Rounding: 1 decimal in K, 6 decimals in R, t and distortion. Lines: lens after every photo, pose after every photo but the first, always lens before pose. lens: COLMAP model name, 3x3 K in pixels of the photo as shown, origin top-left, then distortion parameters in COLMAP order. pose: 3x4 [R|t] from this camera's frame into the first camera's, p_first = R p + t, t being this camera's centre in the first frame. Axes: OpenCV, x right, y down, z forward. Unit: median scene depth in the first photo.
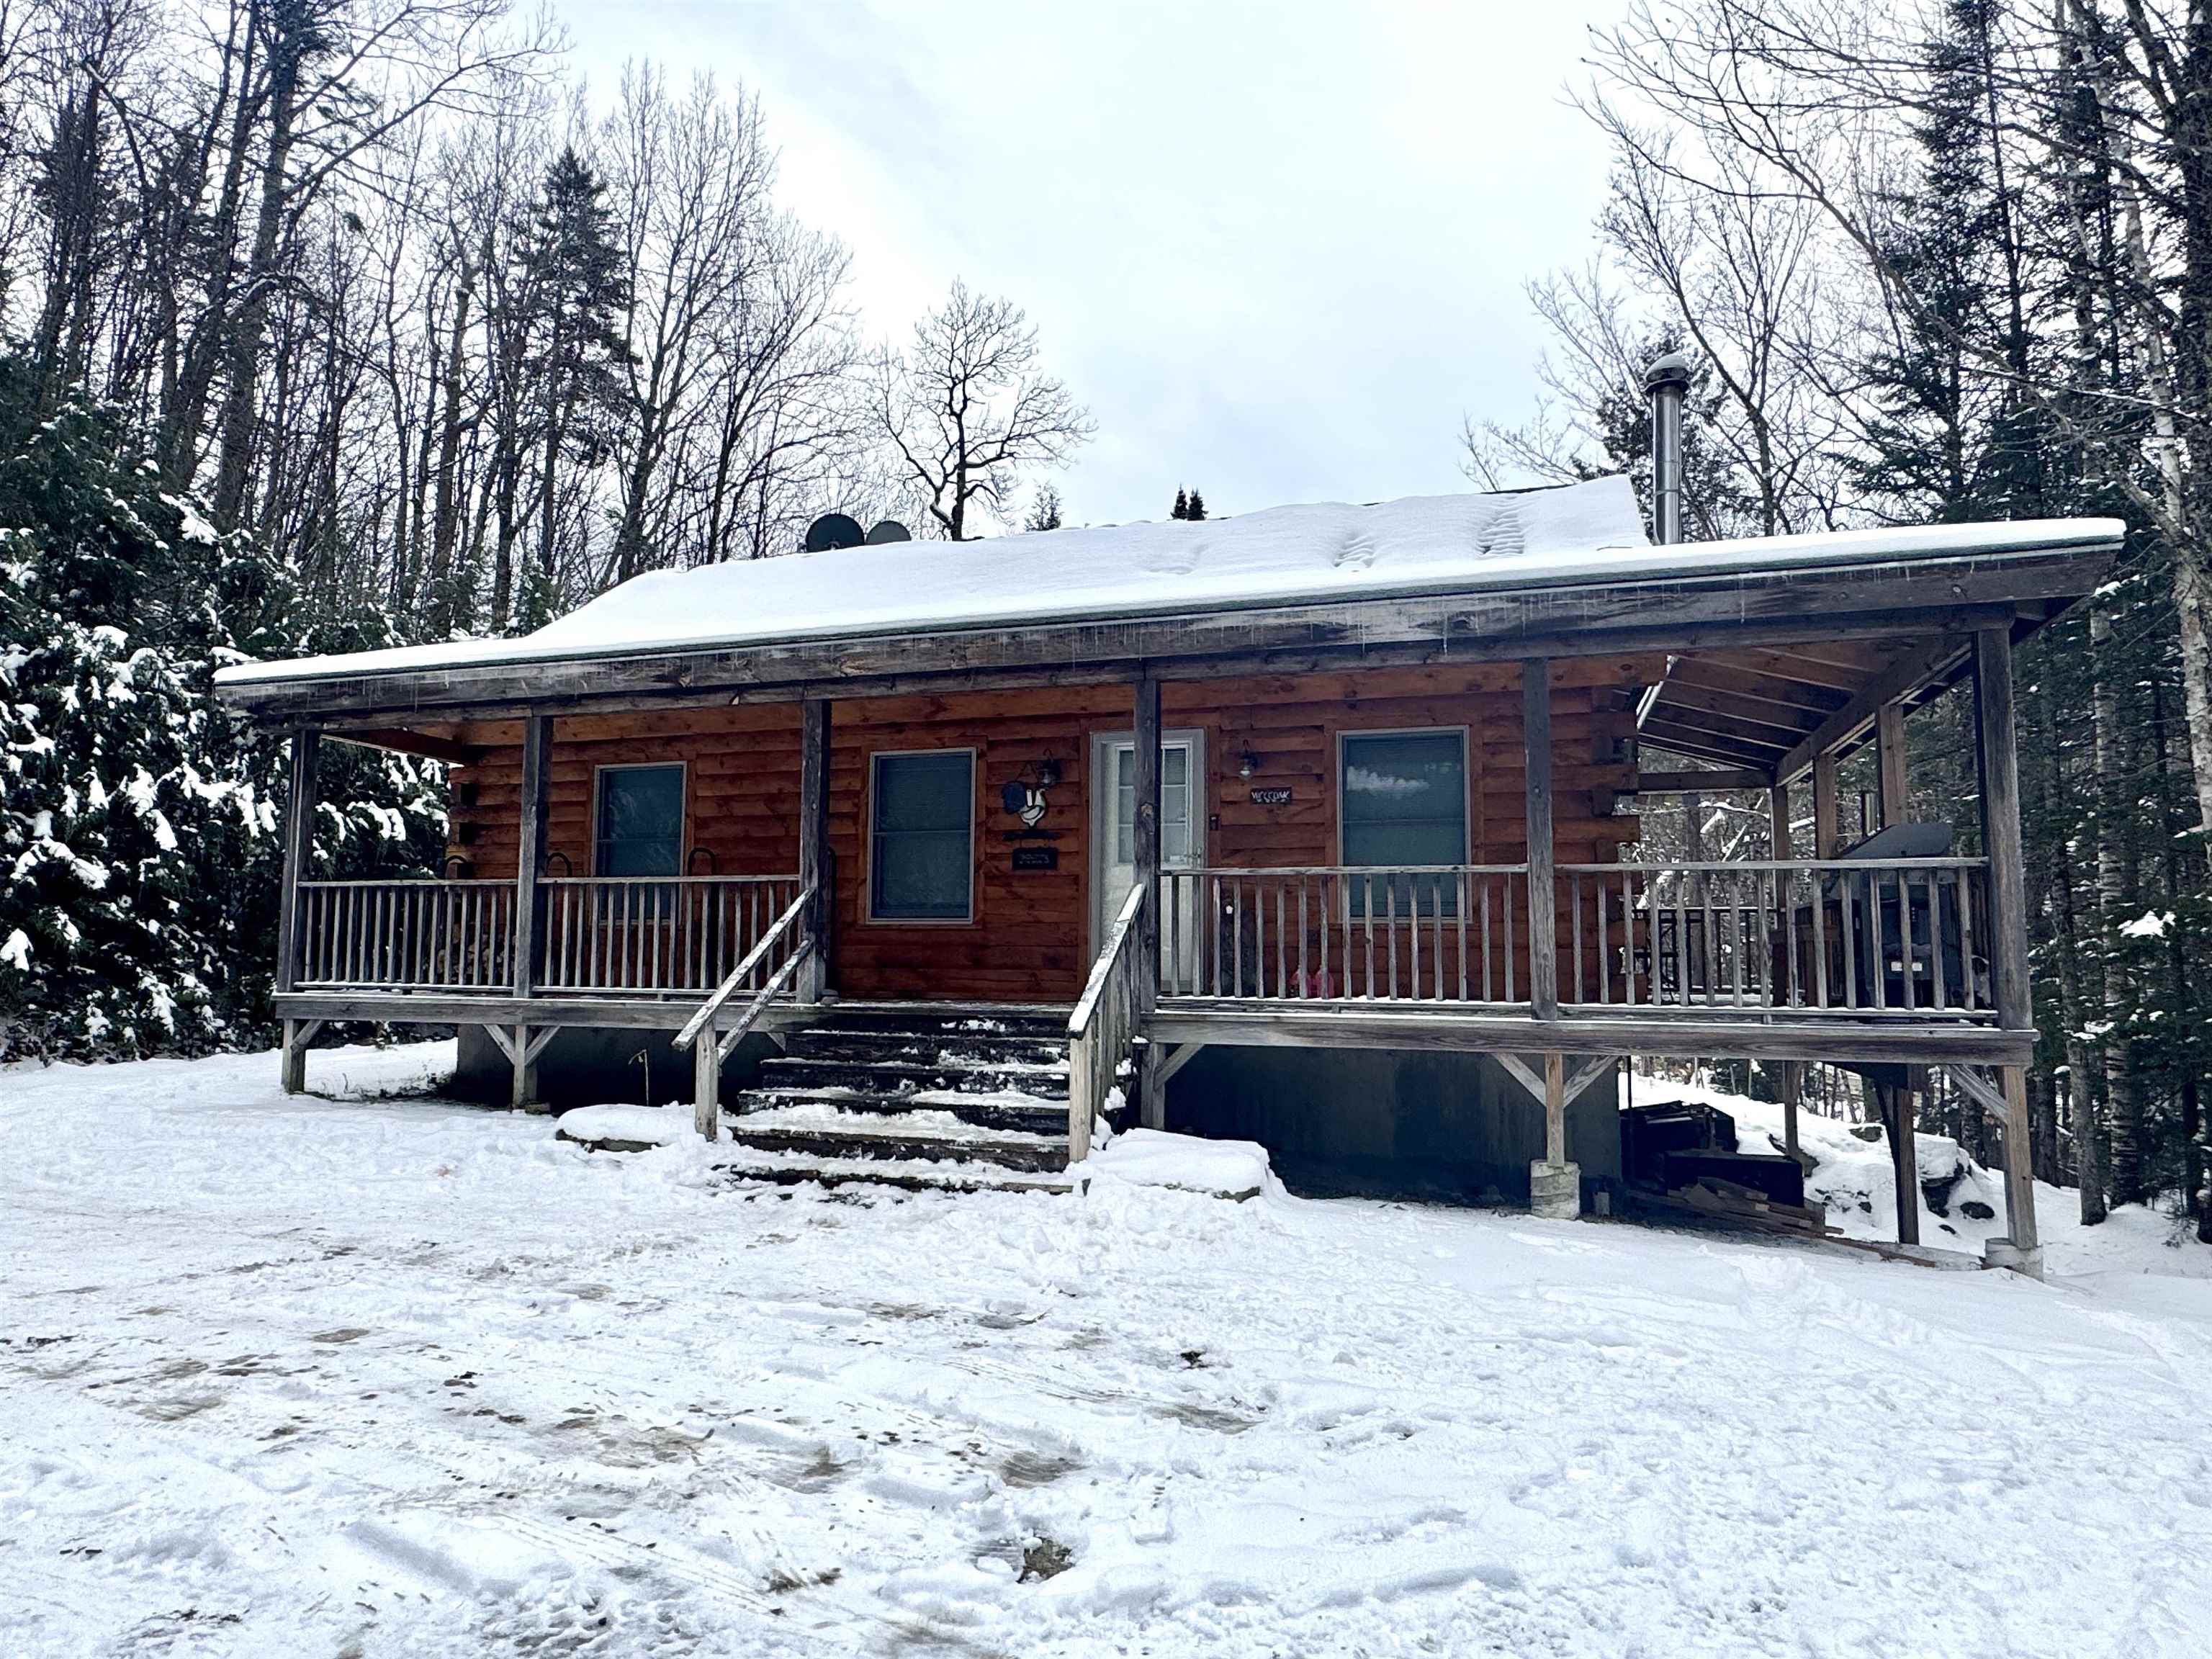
lens RADIAL K [[1346.8, 0, 1086.7], [0, 1346.8, 839.6], [0, 0, 1]] dist [-0.004527, 0.004839]
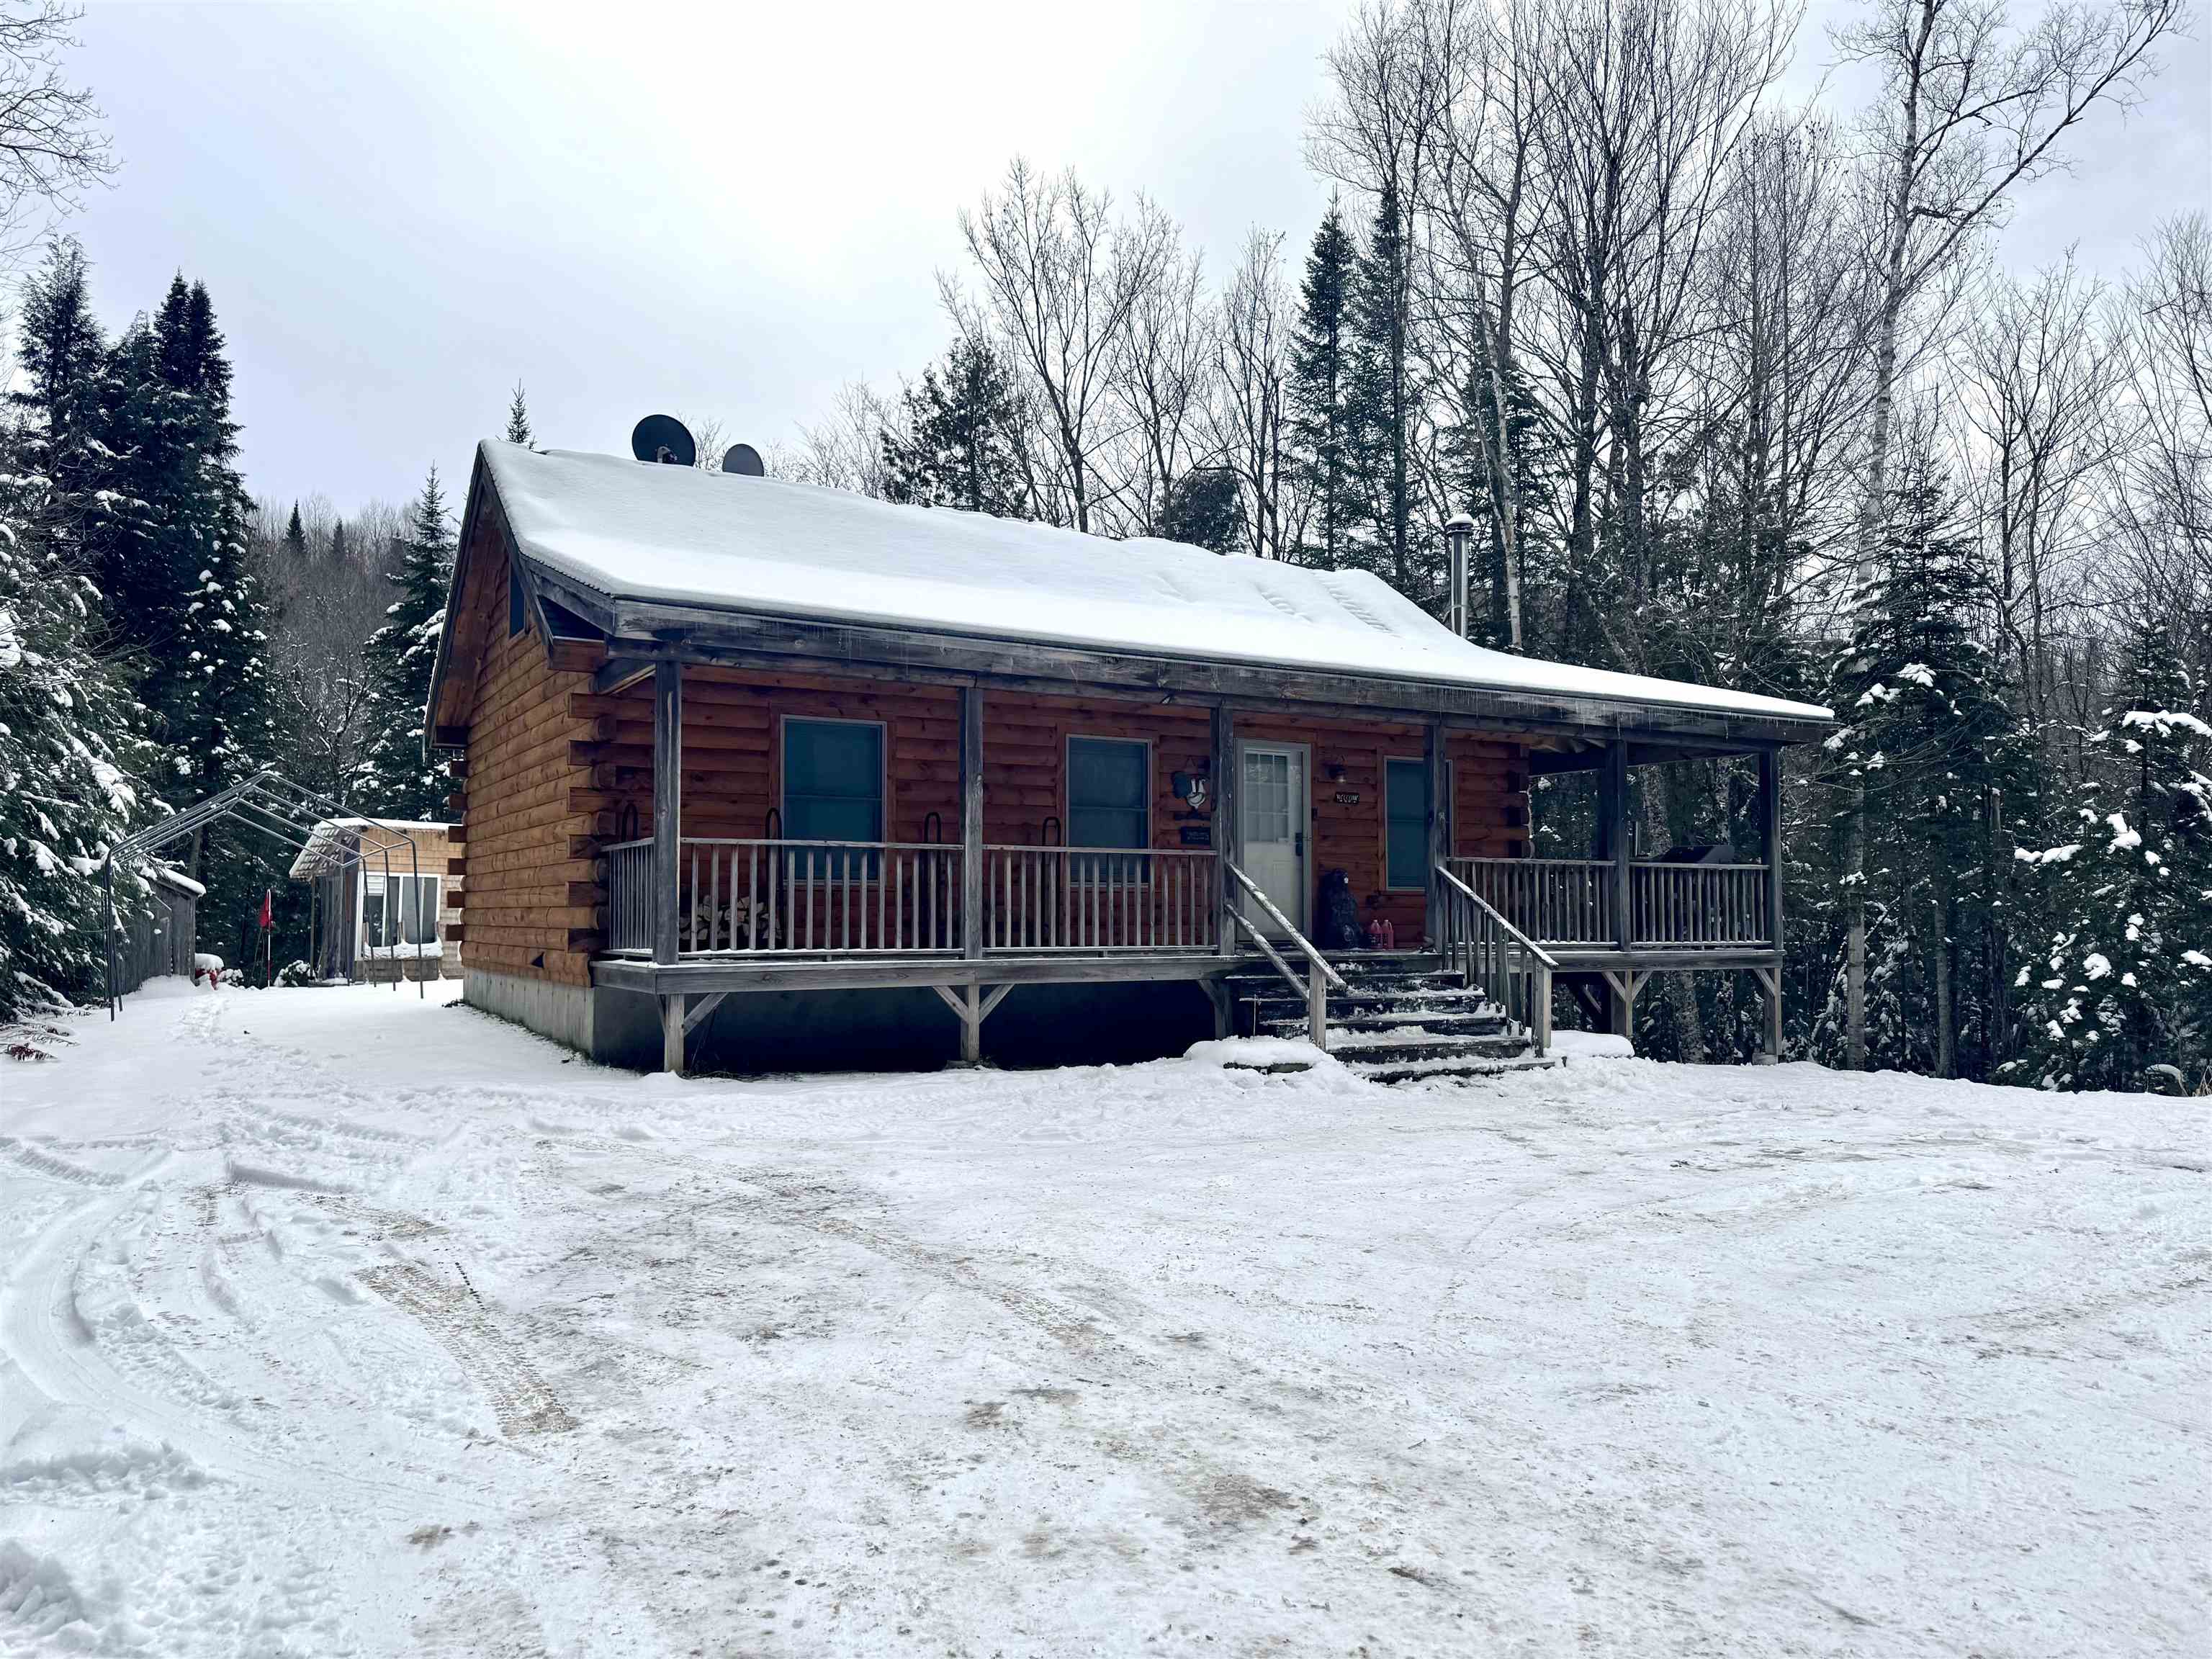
lens RADIAL K [[1569.4, 0, 1112.4], [0, 1569.4, 818.6], [0, 0, 1]] dist [0.060970, -0.050927]
pose [[0.660043, 0.037958, 0.750268, -1.380656], [-0.064272, 0.997914, 0.006056, -0.005765], [-0.748474, -0.052219, 0.661106, 0.132720]]
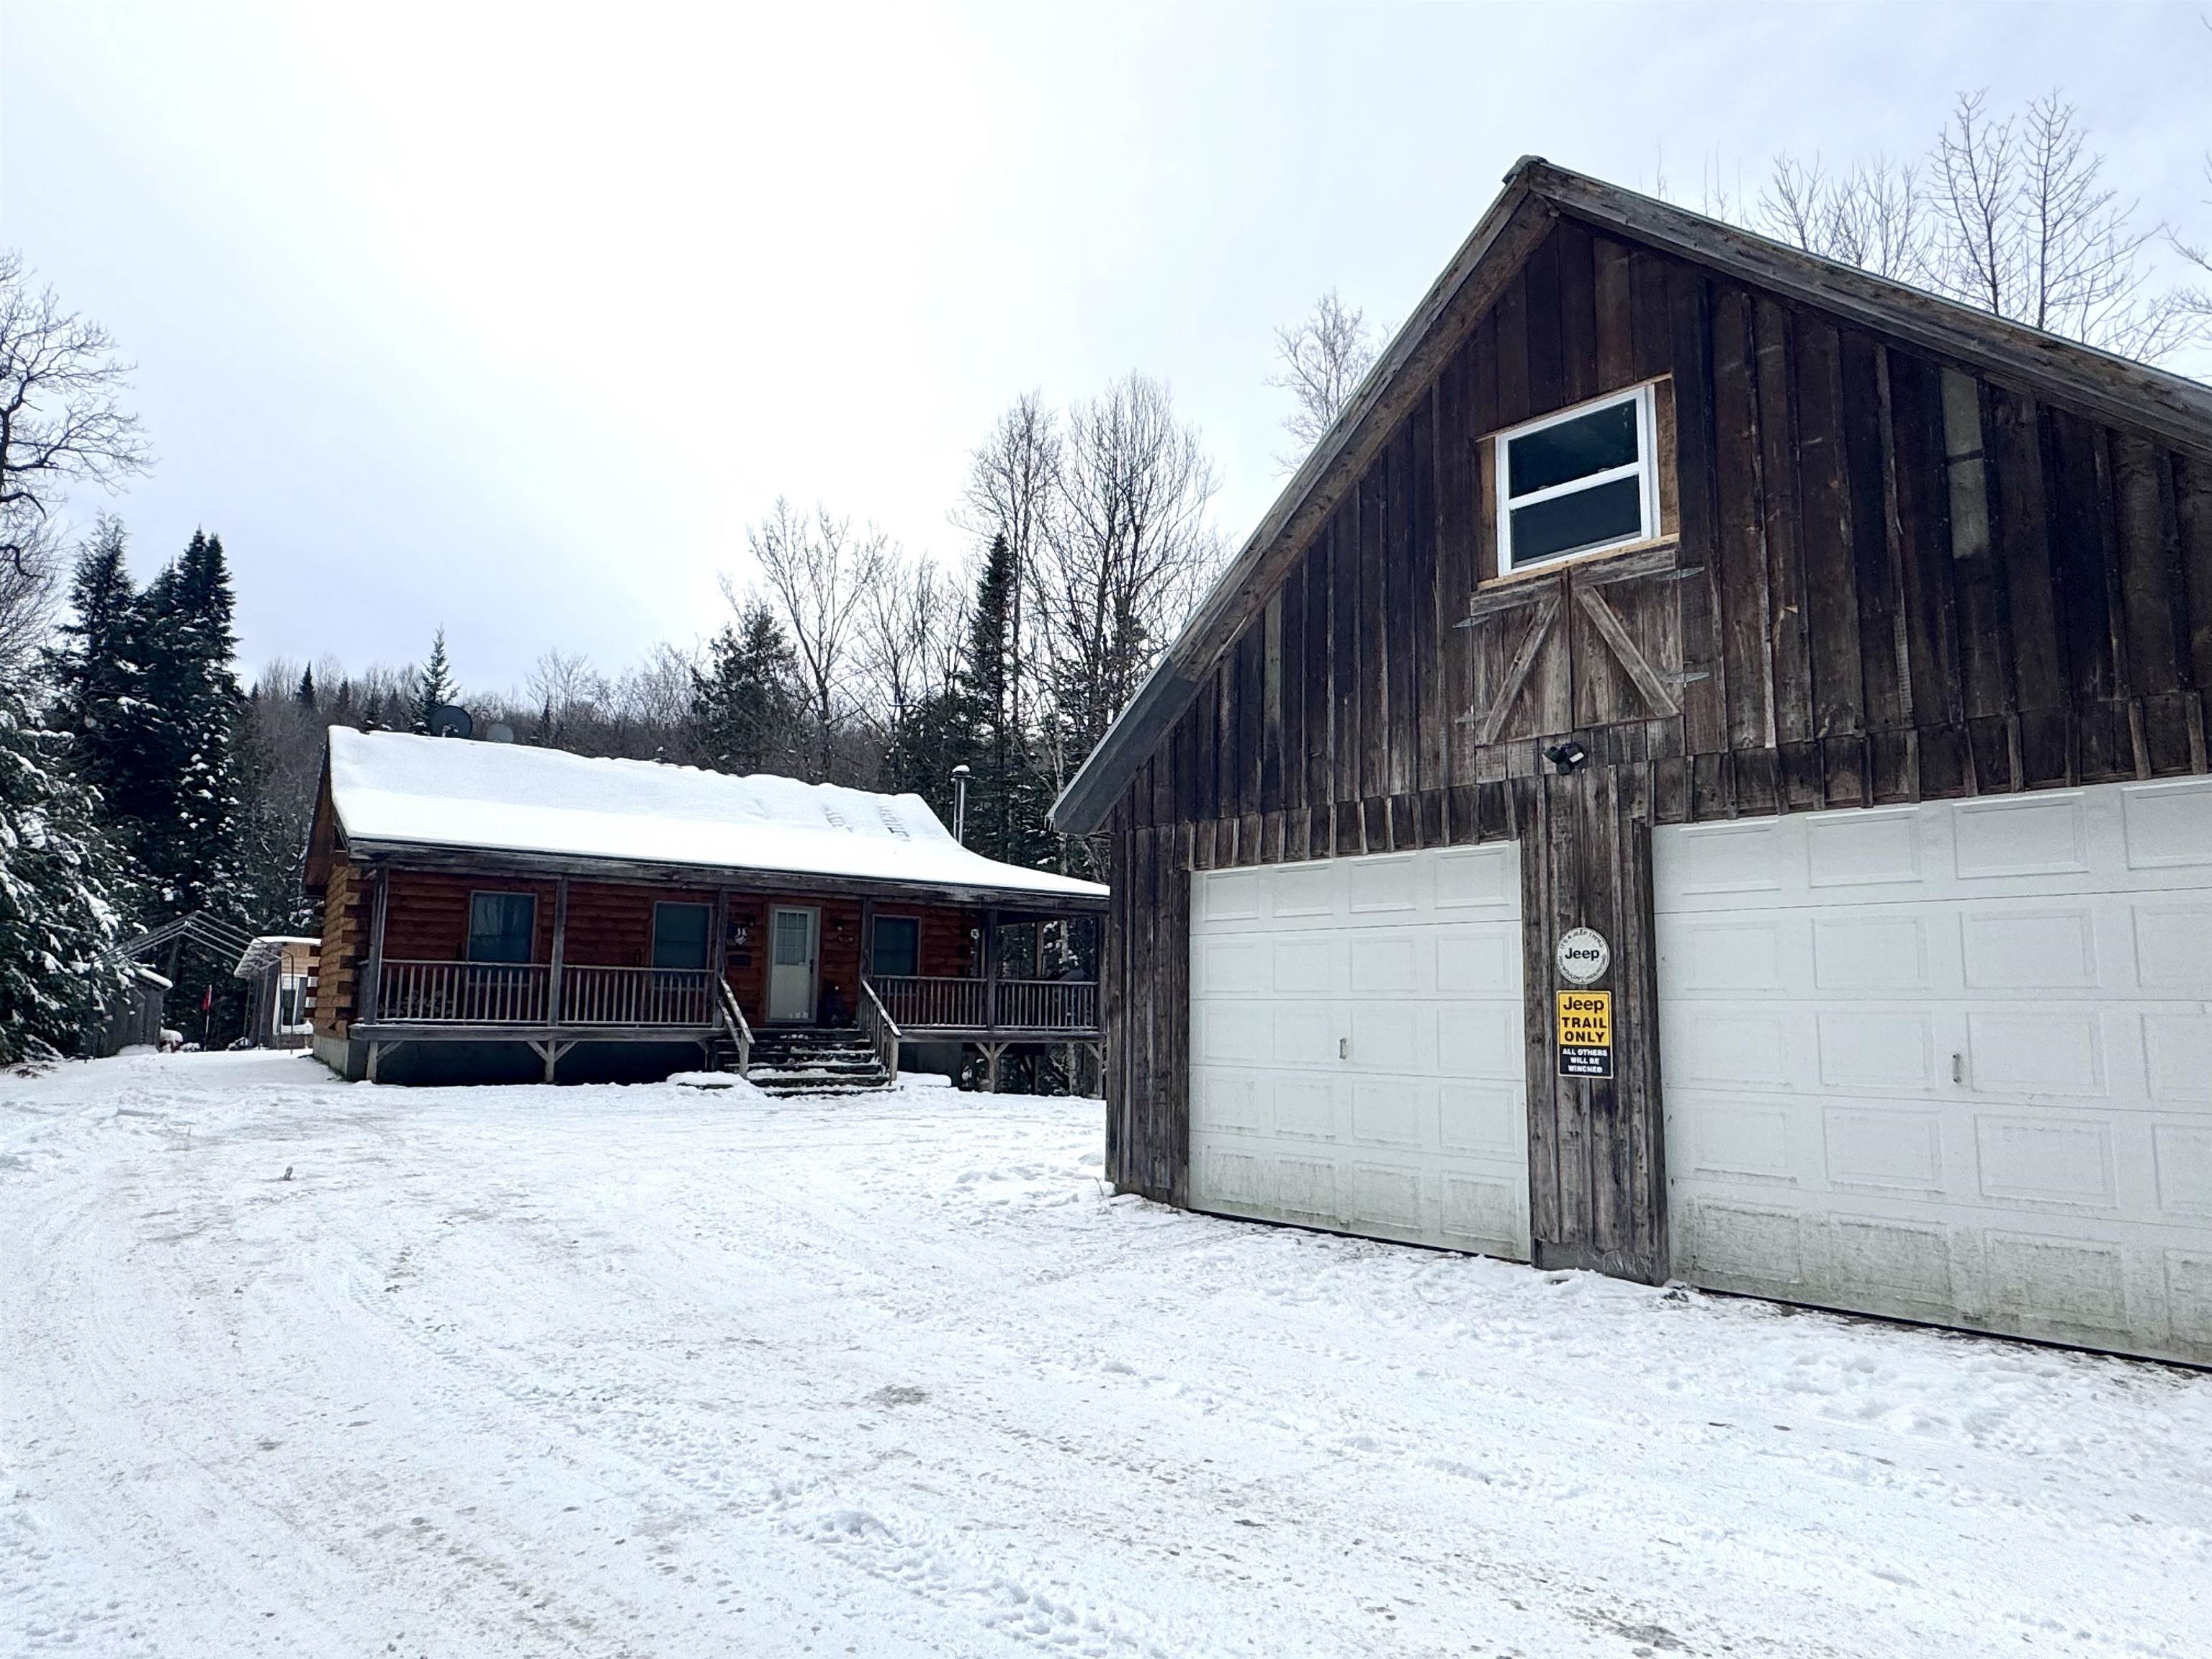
lens RADIAL K [[1346.8, 0, 1113.4], [0, 1346.8, 831.8], [0, 0, 1]] dist [-0.004527, 0.004839]
pose [[0.608042, 0.110355, 0.786198, -1.621732], [-0.080926, 0.993749, -0.076900, -0.084970], [-0.789770, -0.016865, 0.613171, -0.899000]]
